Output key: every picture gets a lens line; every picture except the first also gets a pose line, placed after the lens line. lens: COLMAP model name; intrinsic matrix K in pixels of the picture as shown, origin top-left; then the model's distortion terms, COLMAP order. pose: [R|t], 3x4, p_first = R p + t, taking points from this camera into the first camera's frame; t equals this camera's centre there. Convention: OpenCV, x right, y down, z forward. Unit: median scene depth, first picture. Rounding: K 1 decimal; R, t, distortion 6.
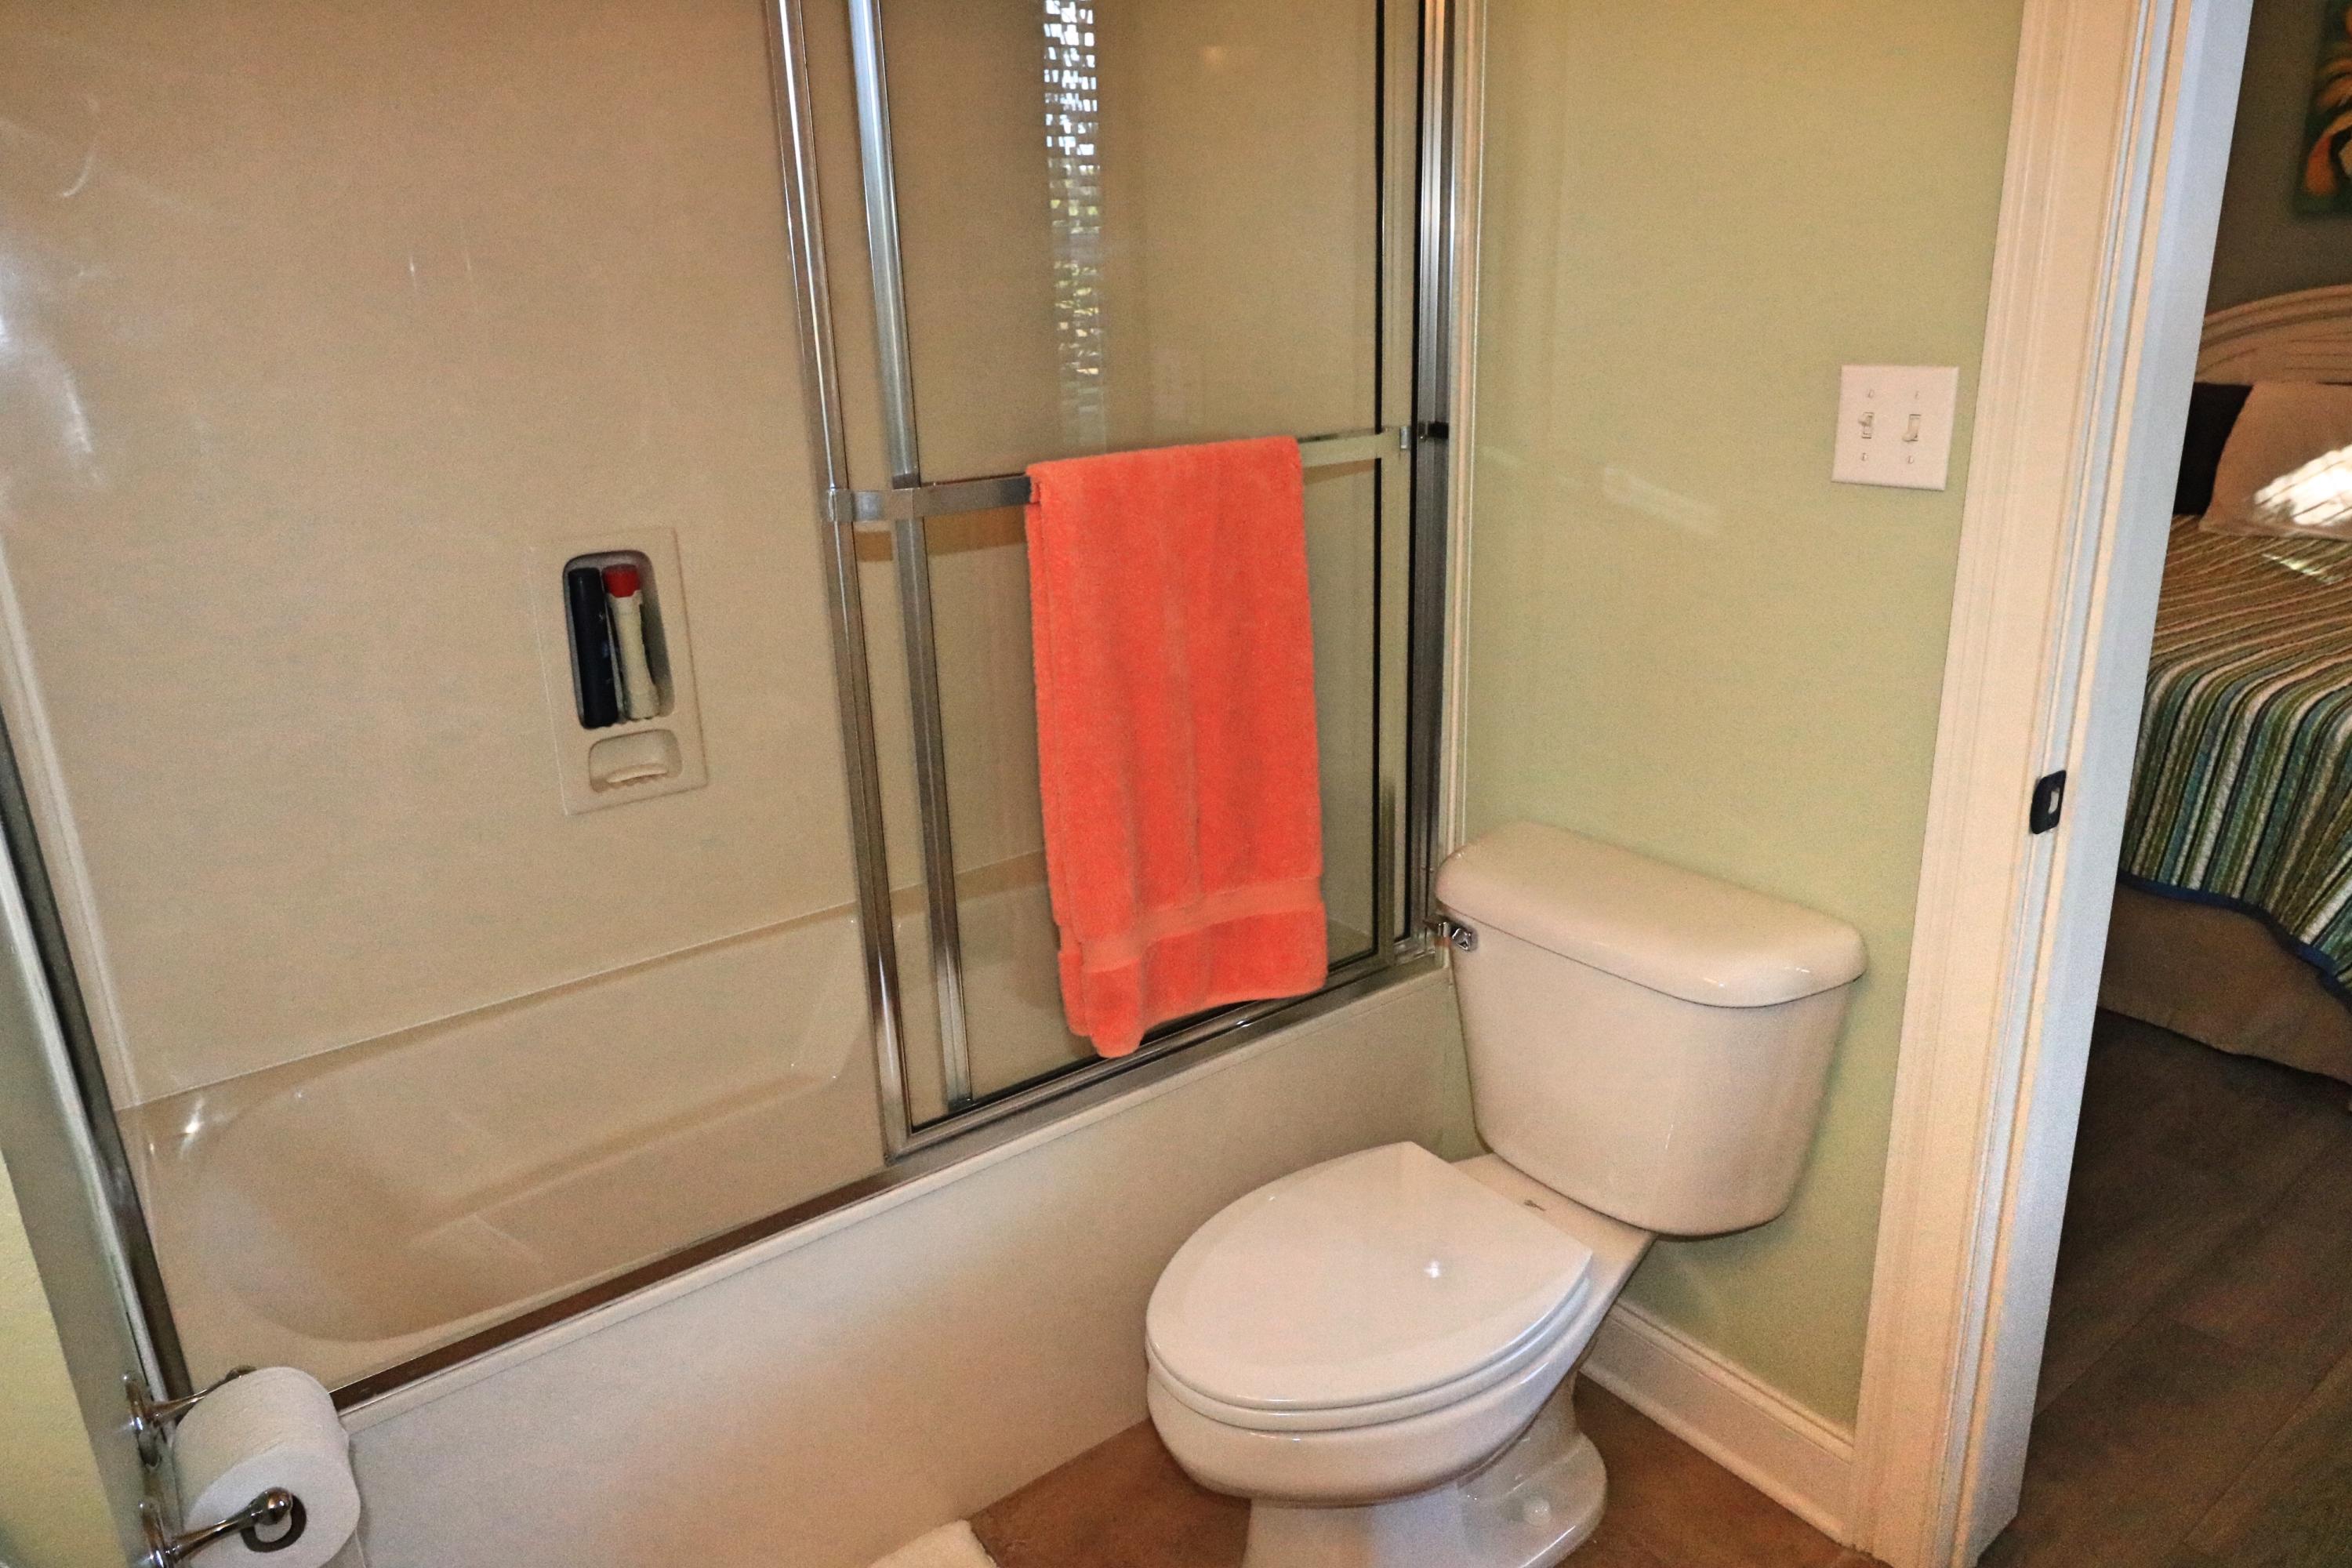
lens RADIAL K [[1501.4, 0, 1168.7], [0, 1501.4, 760.5], [0, 0, 1]] dist [-0.004158, -0.004070]
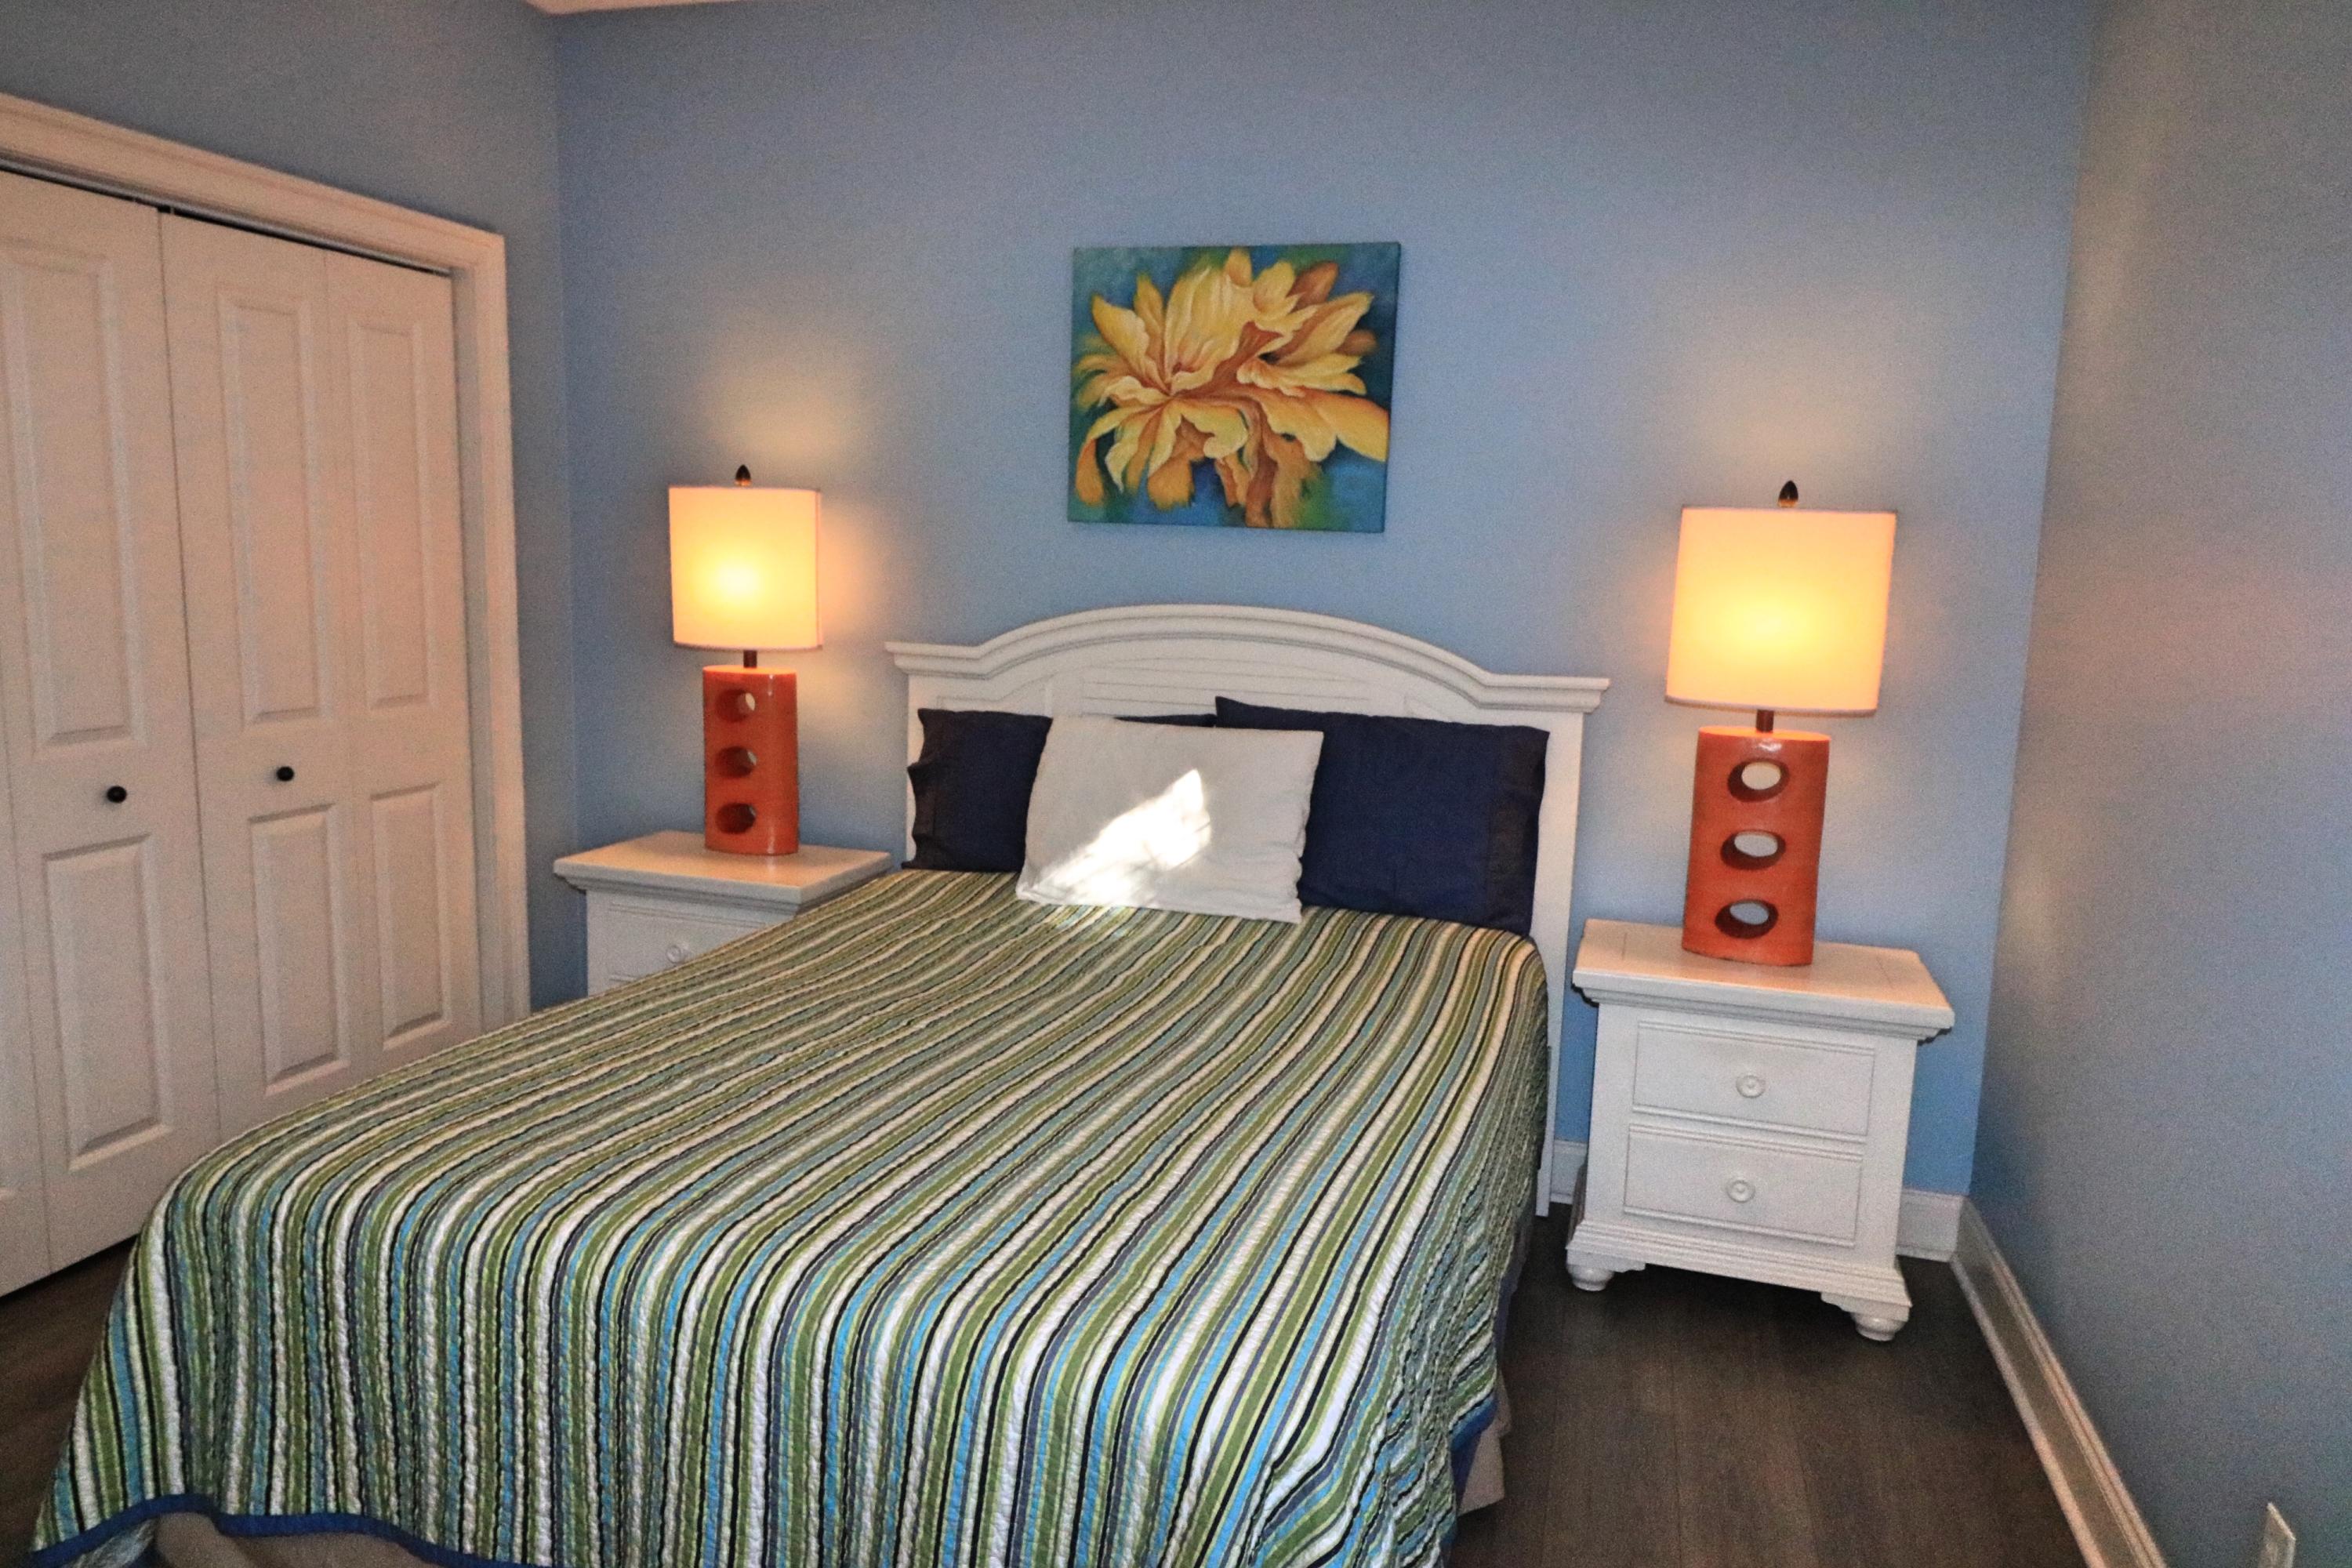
lens RADIAL K [[1501.4, 0, 1167.4], [0, 1501.4, 776.3], [0, 0, 1]] dist [-0.004158, -0.004070]
pose [[0.800992, -0.028404, 0.598001, 0.424098], [0.121830, 0.985706, -0.116366, -0.177181], [-0.586147, 0.166063, 0.793003, 0.470326]]
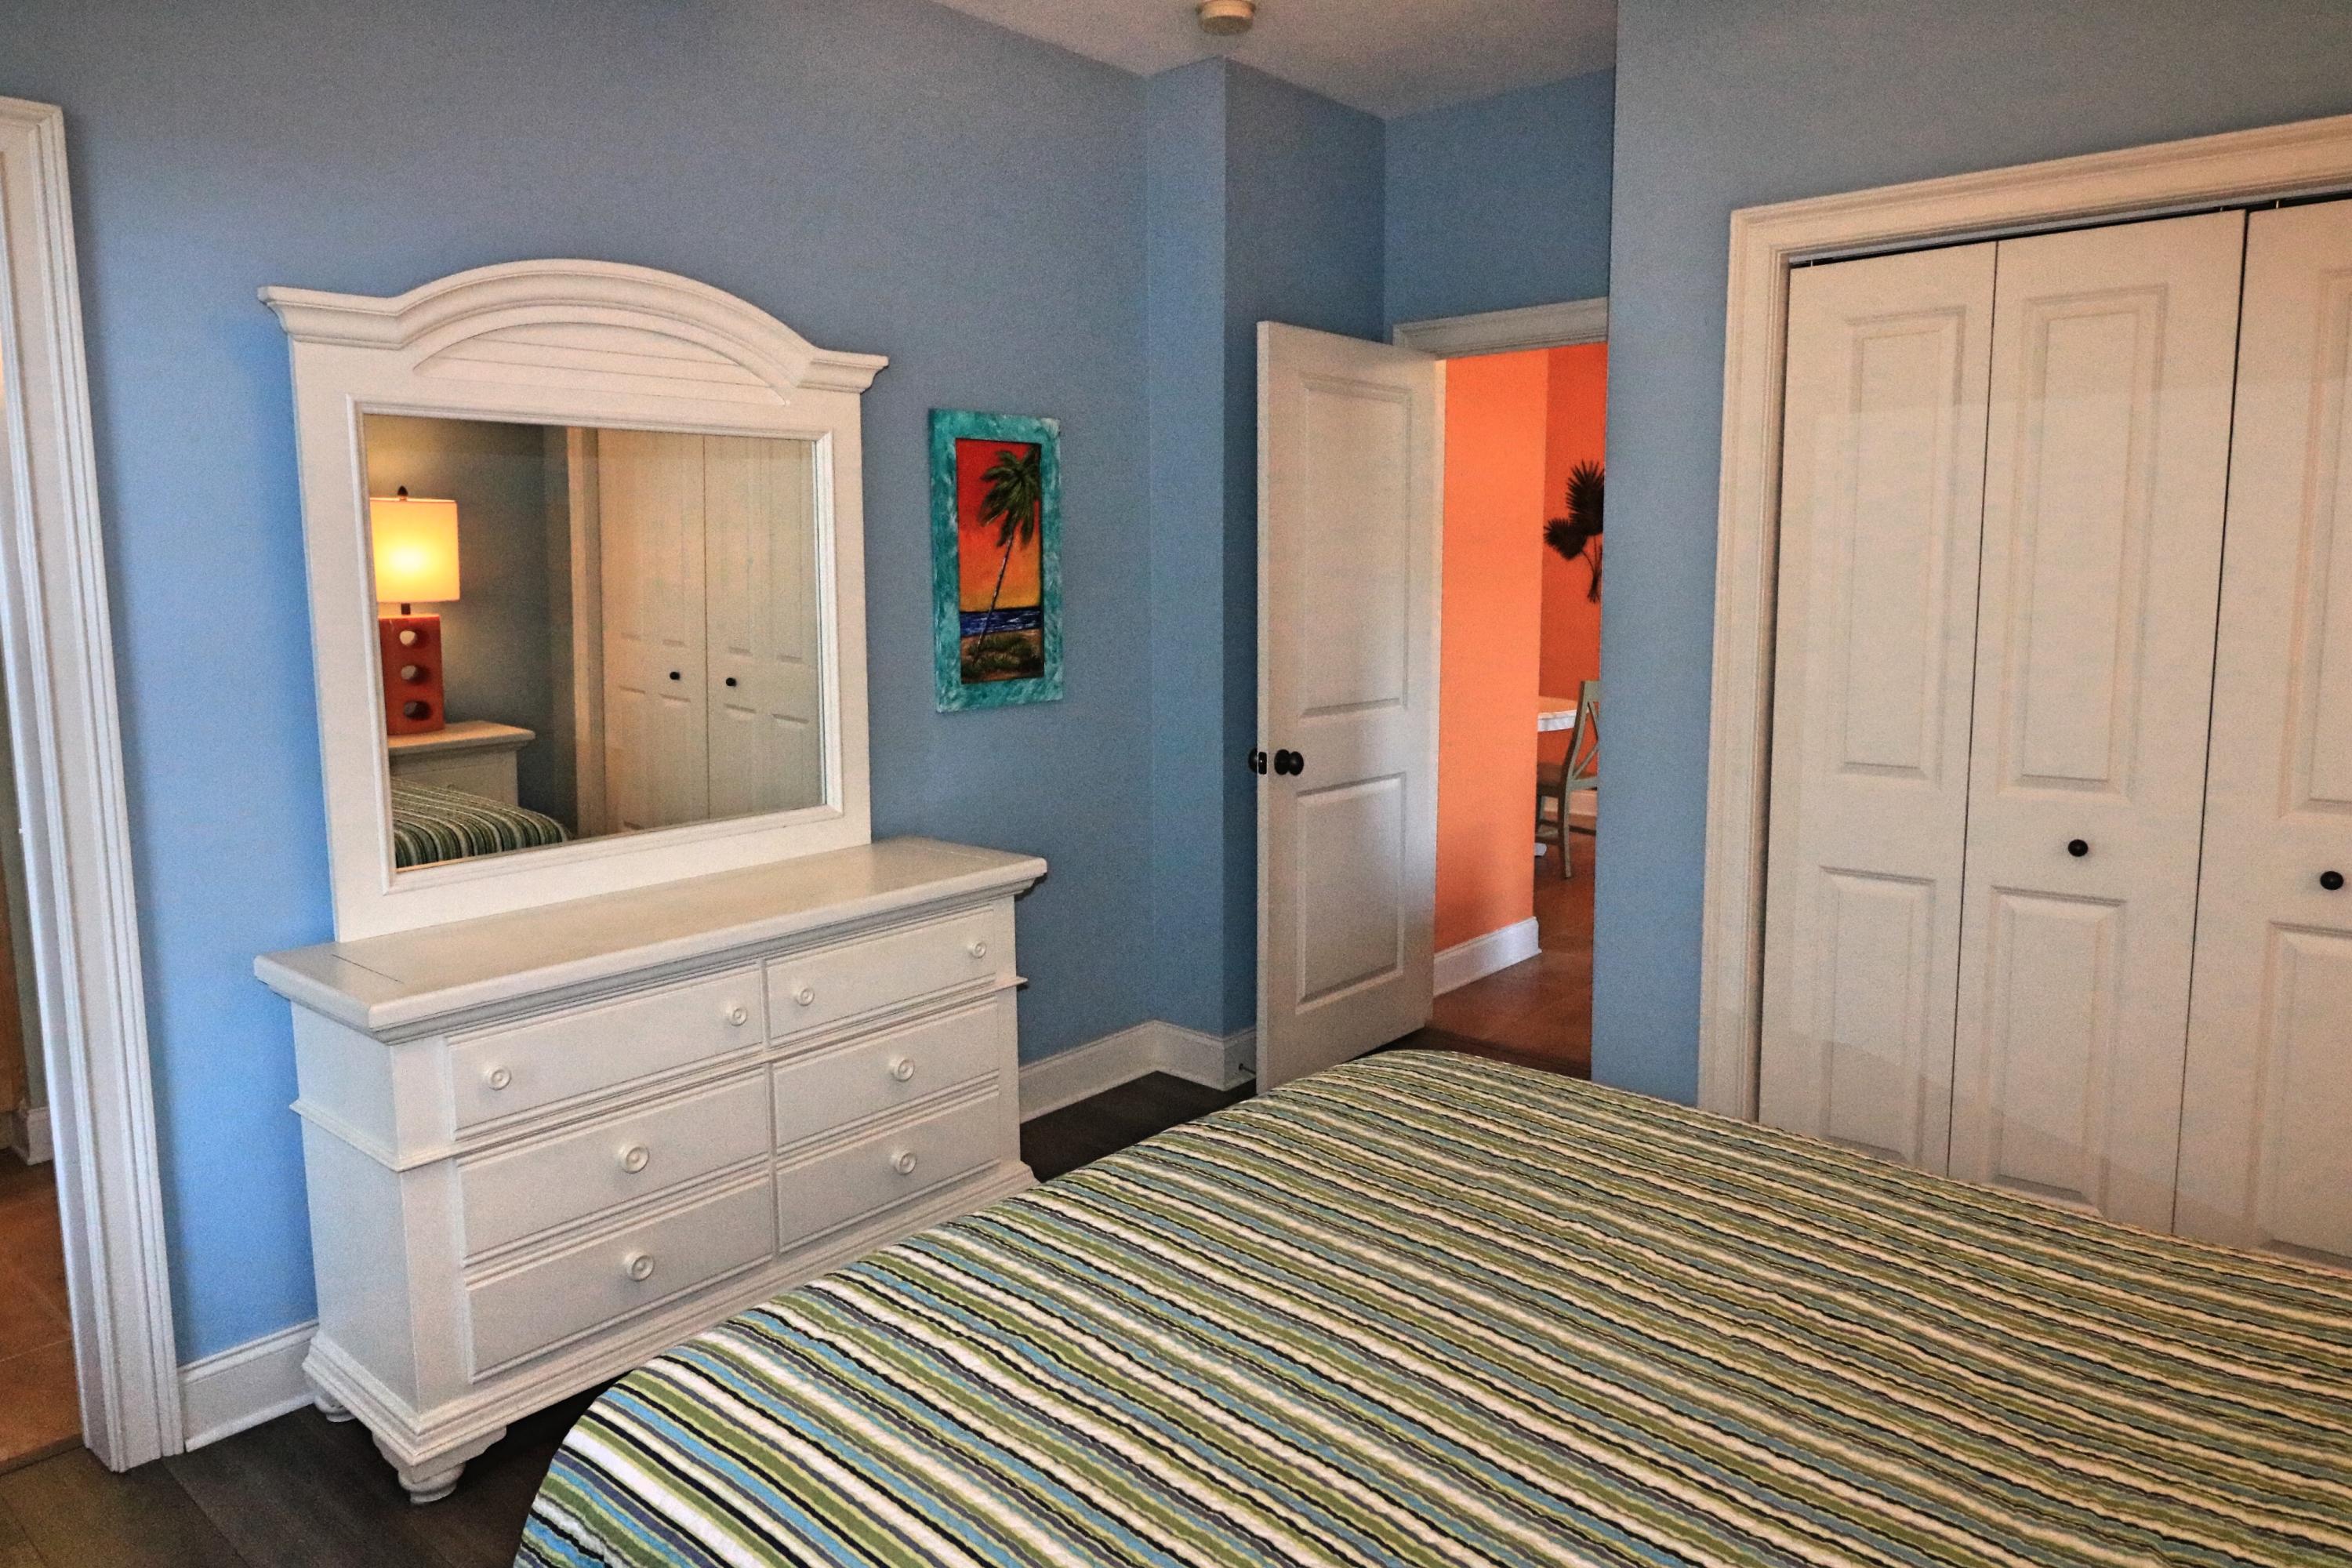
lens RADIAL K [[1501.4, 0, 1182.7], [0, 1501.4, 790.8], [0, 0, 1]] dist [-0.004158, -0.004070]
pose [[0.223350, 0.181775, -0.957639, 1.285639], [-0.293272, 0.949467, 0.111824, -0.347621], [0.929573, 0.255873, 0.265373, 0.886255]]
